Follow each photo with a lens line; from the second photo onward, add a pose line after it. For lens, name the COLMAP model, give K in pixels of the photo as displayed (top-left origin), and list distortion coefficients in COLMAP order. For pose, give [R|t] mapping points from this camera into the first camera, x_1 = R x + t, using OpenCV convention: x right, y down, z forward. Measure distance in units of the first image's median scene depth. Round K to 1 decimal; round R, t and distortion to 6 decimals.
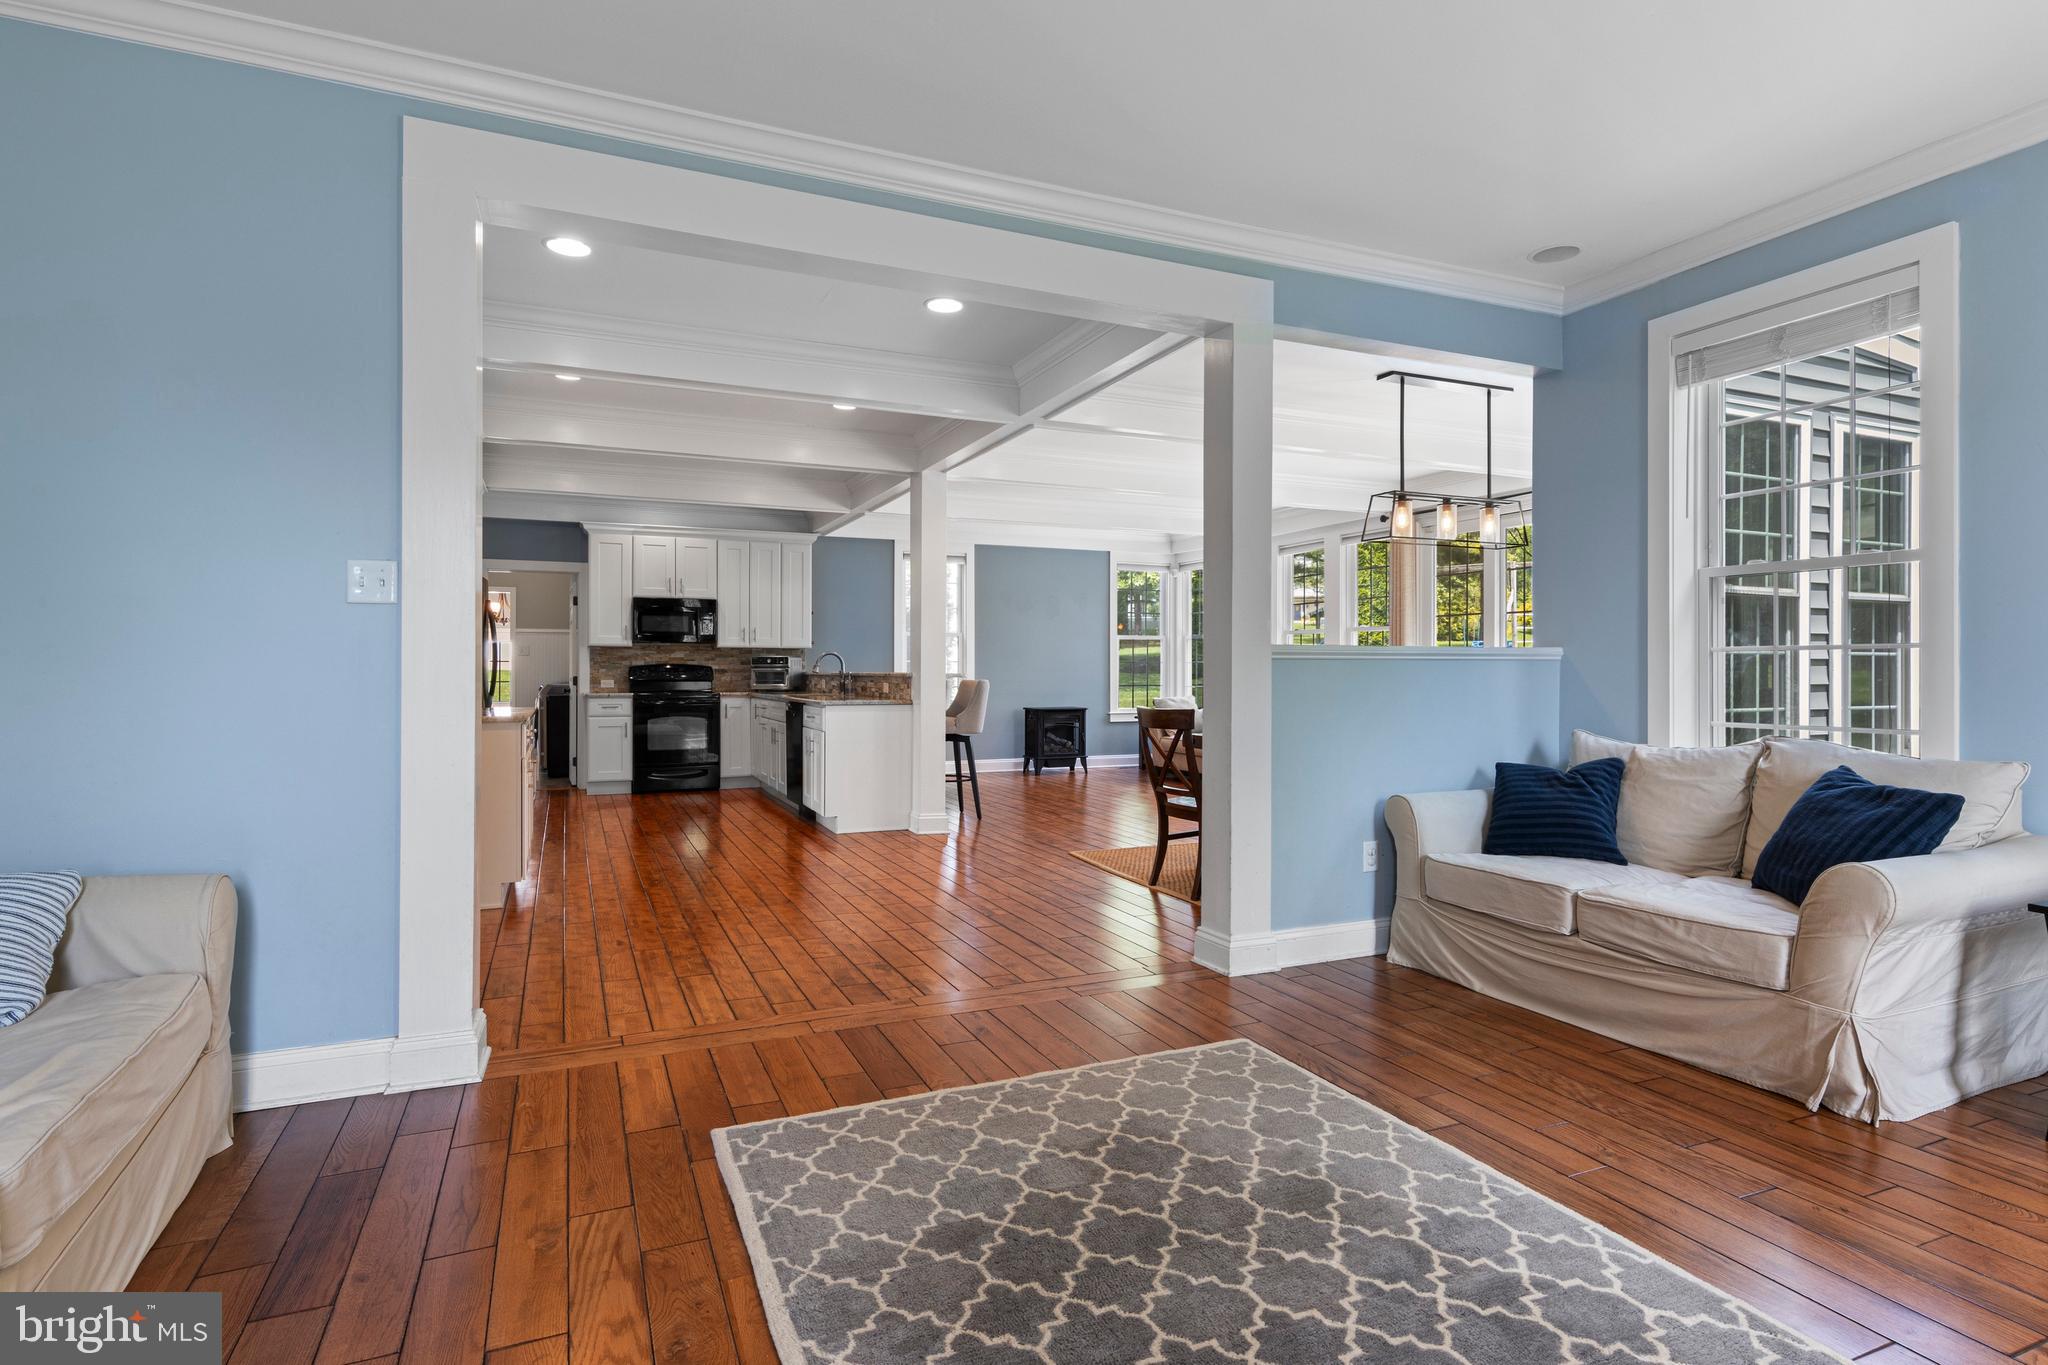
lens RADIAL K [[1046.9, 0, 1025.9], [0, 1046.9, 669.0], [0, 0, 1]] dist [0.008320, -0.001355]
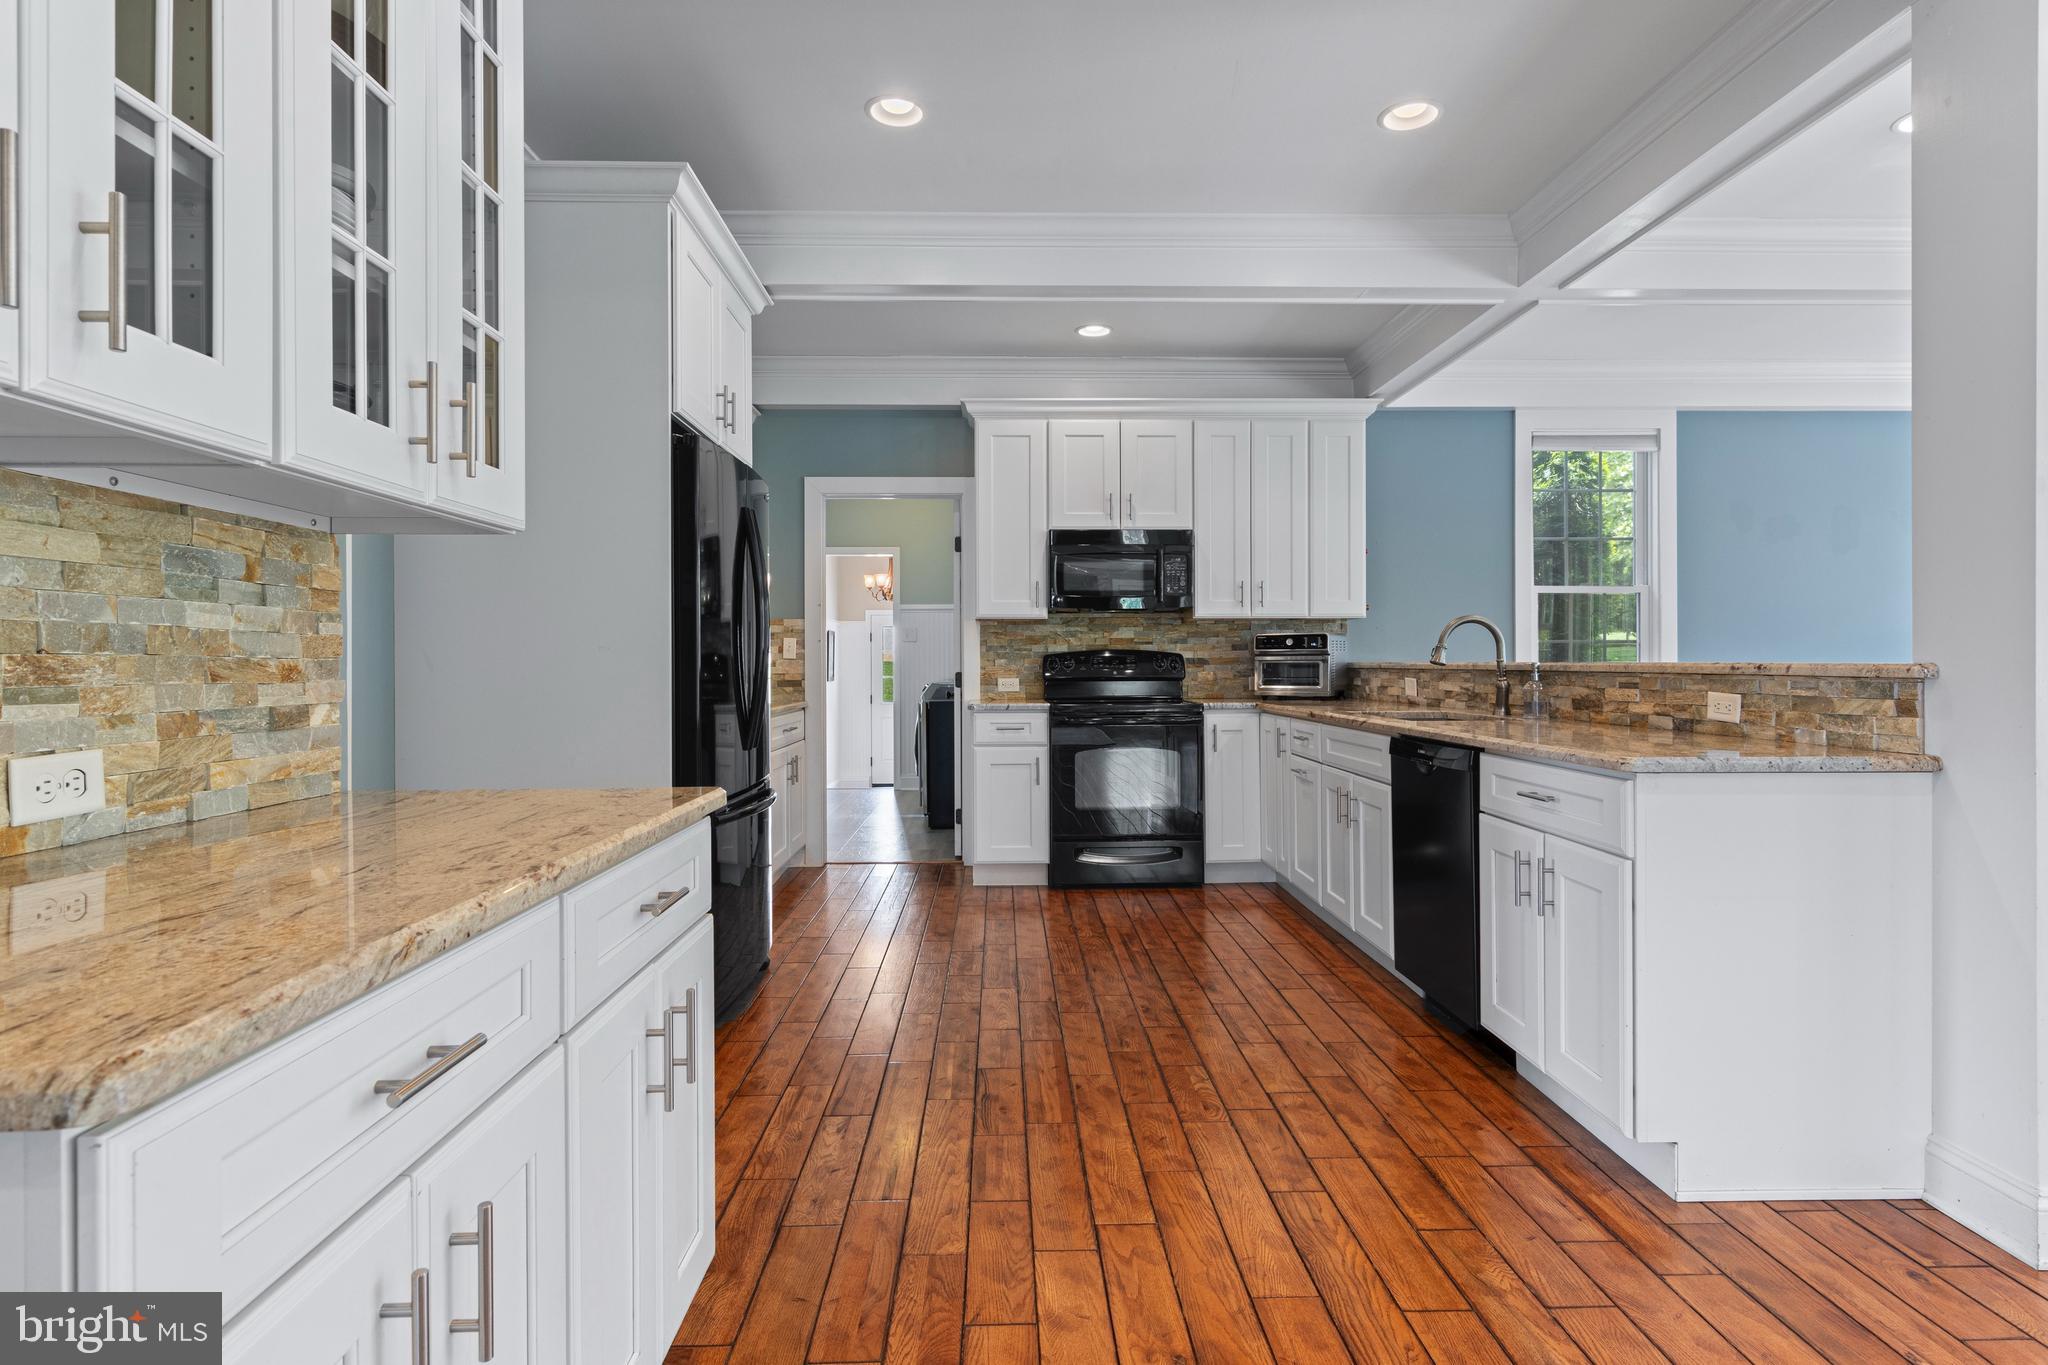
lens RADIAL K [[1050.6, 0, 1026.7], [0, 1050.6, 663.7], [0, 0, 1]] dist [0.010700, -0.001138]
pose [[0.926096, -0.004131, -0.377266, -0.302619], [0.005460, 0.999982, 0.002453, 0.001896], [0.377249, -0.004332, 0.926102, 0.825675]]
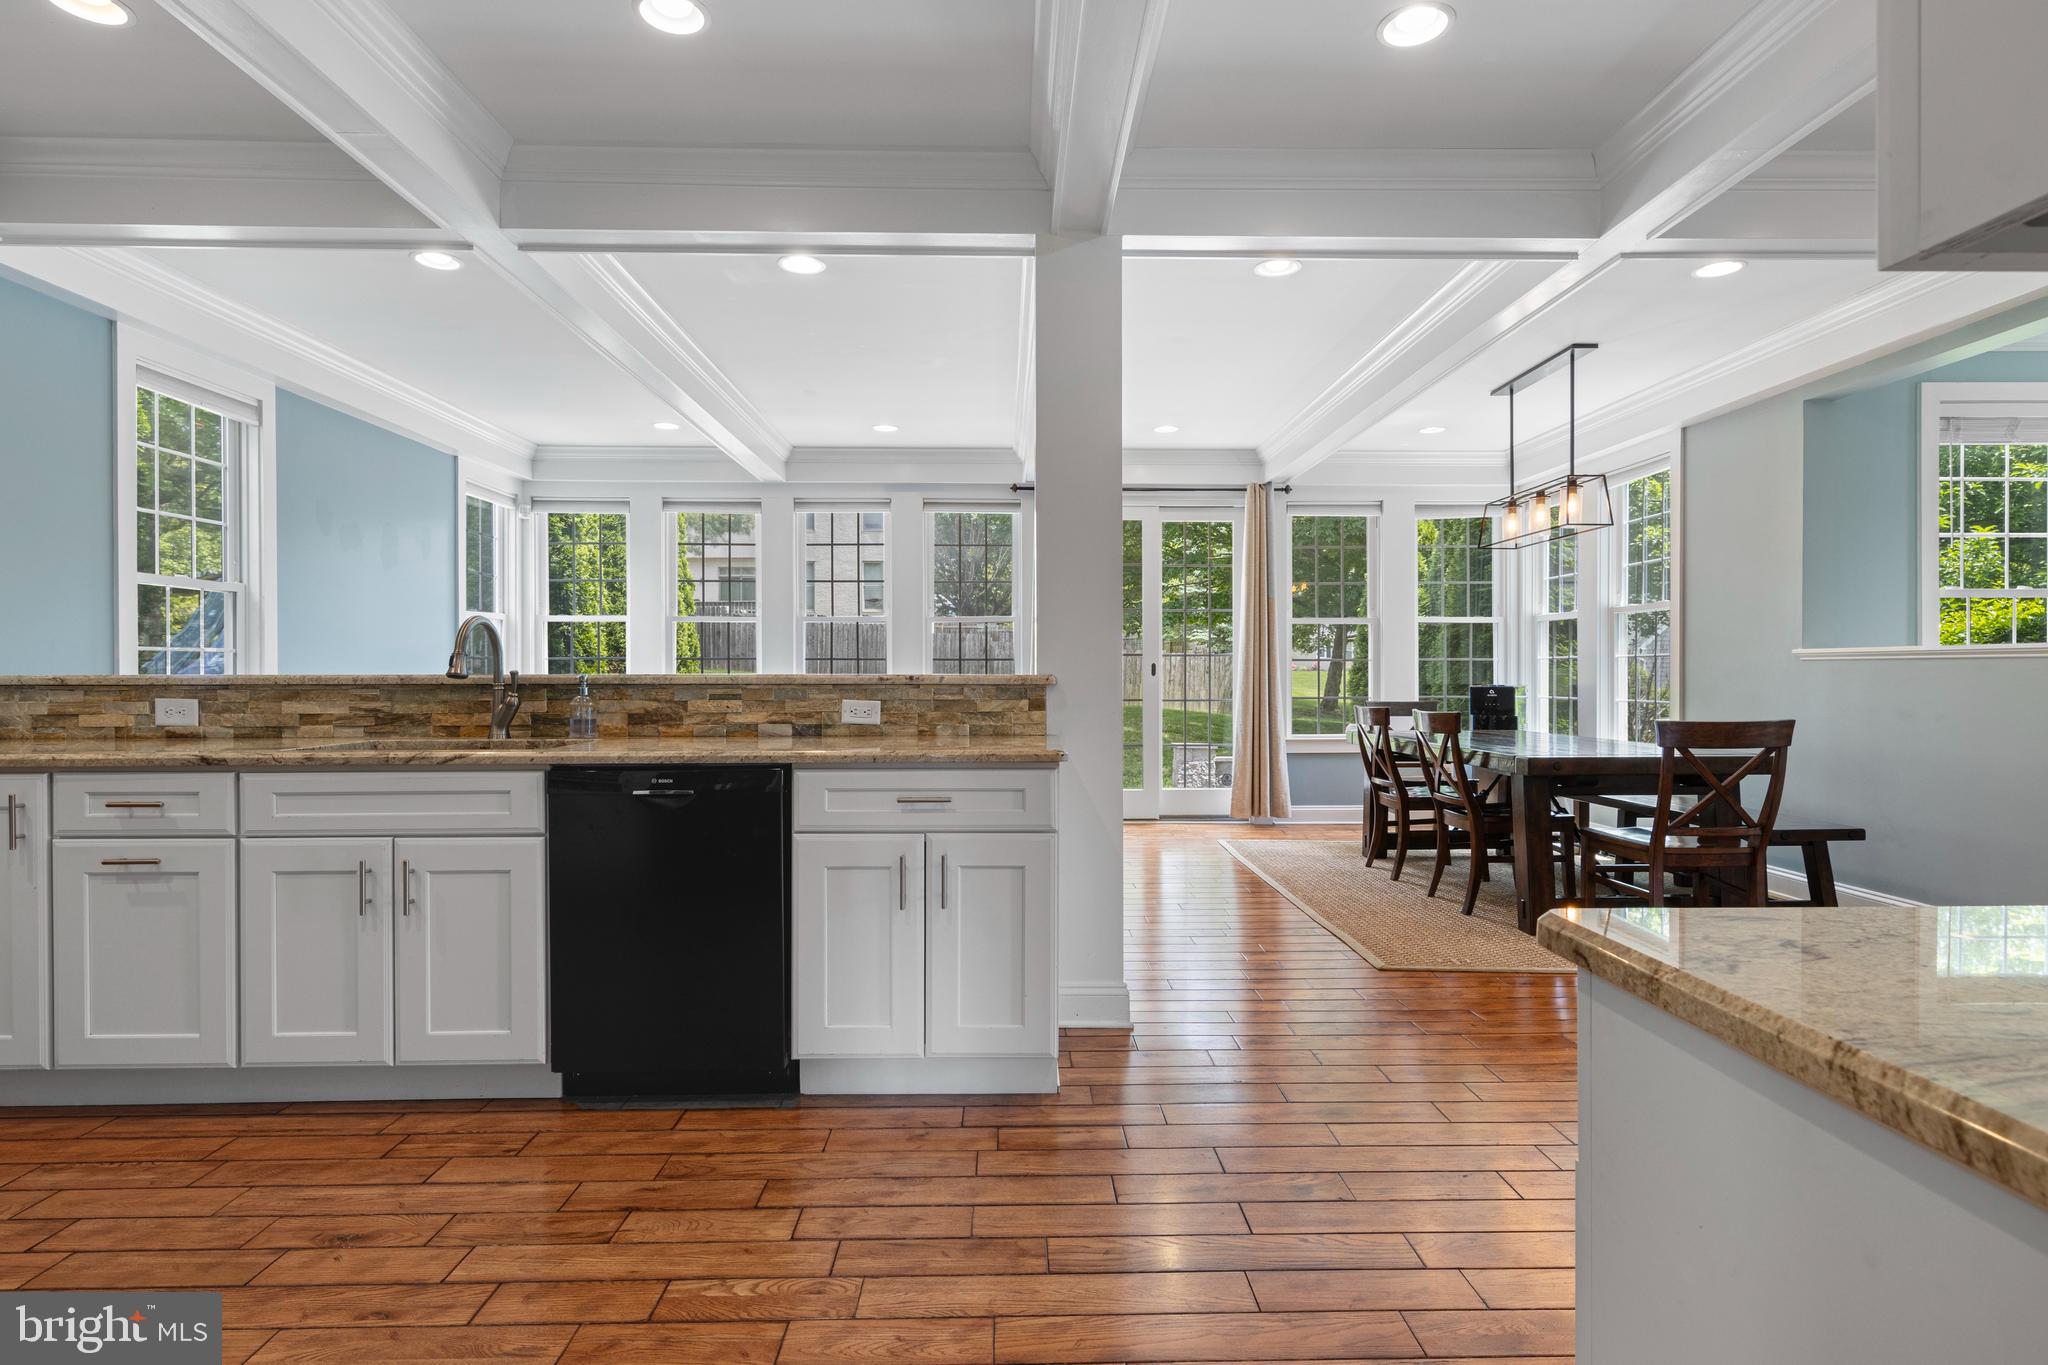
lens RADIAL K [[1047.8, 0, 1028.1], [0, 1047.8, 676.9], [0, 0, 1]] dist [0.010348, -0.000758]
pose [[0.381180, -0.004822, 0.924488, -0.688387], [0.000049, 0.999987, 0.005195, 0.002653], [-0.924501, -0.001935, 0.381175, 1.097229]]
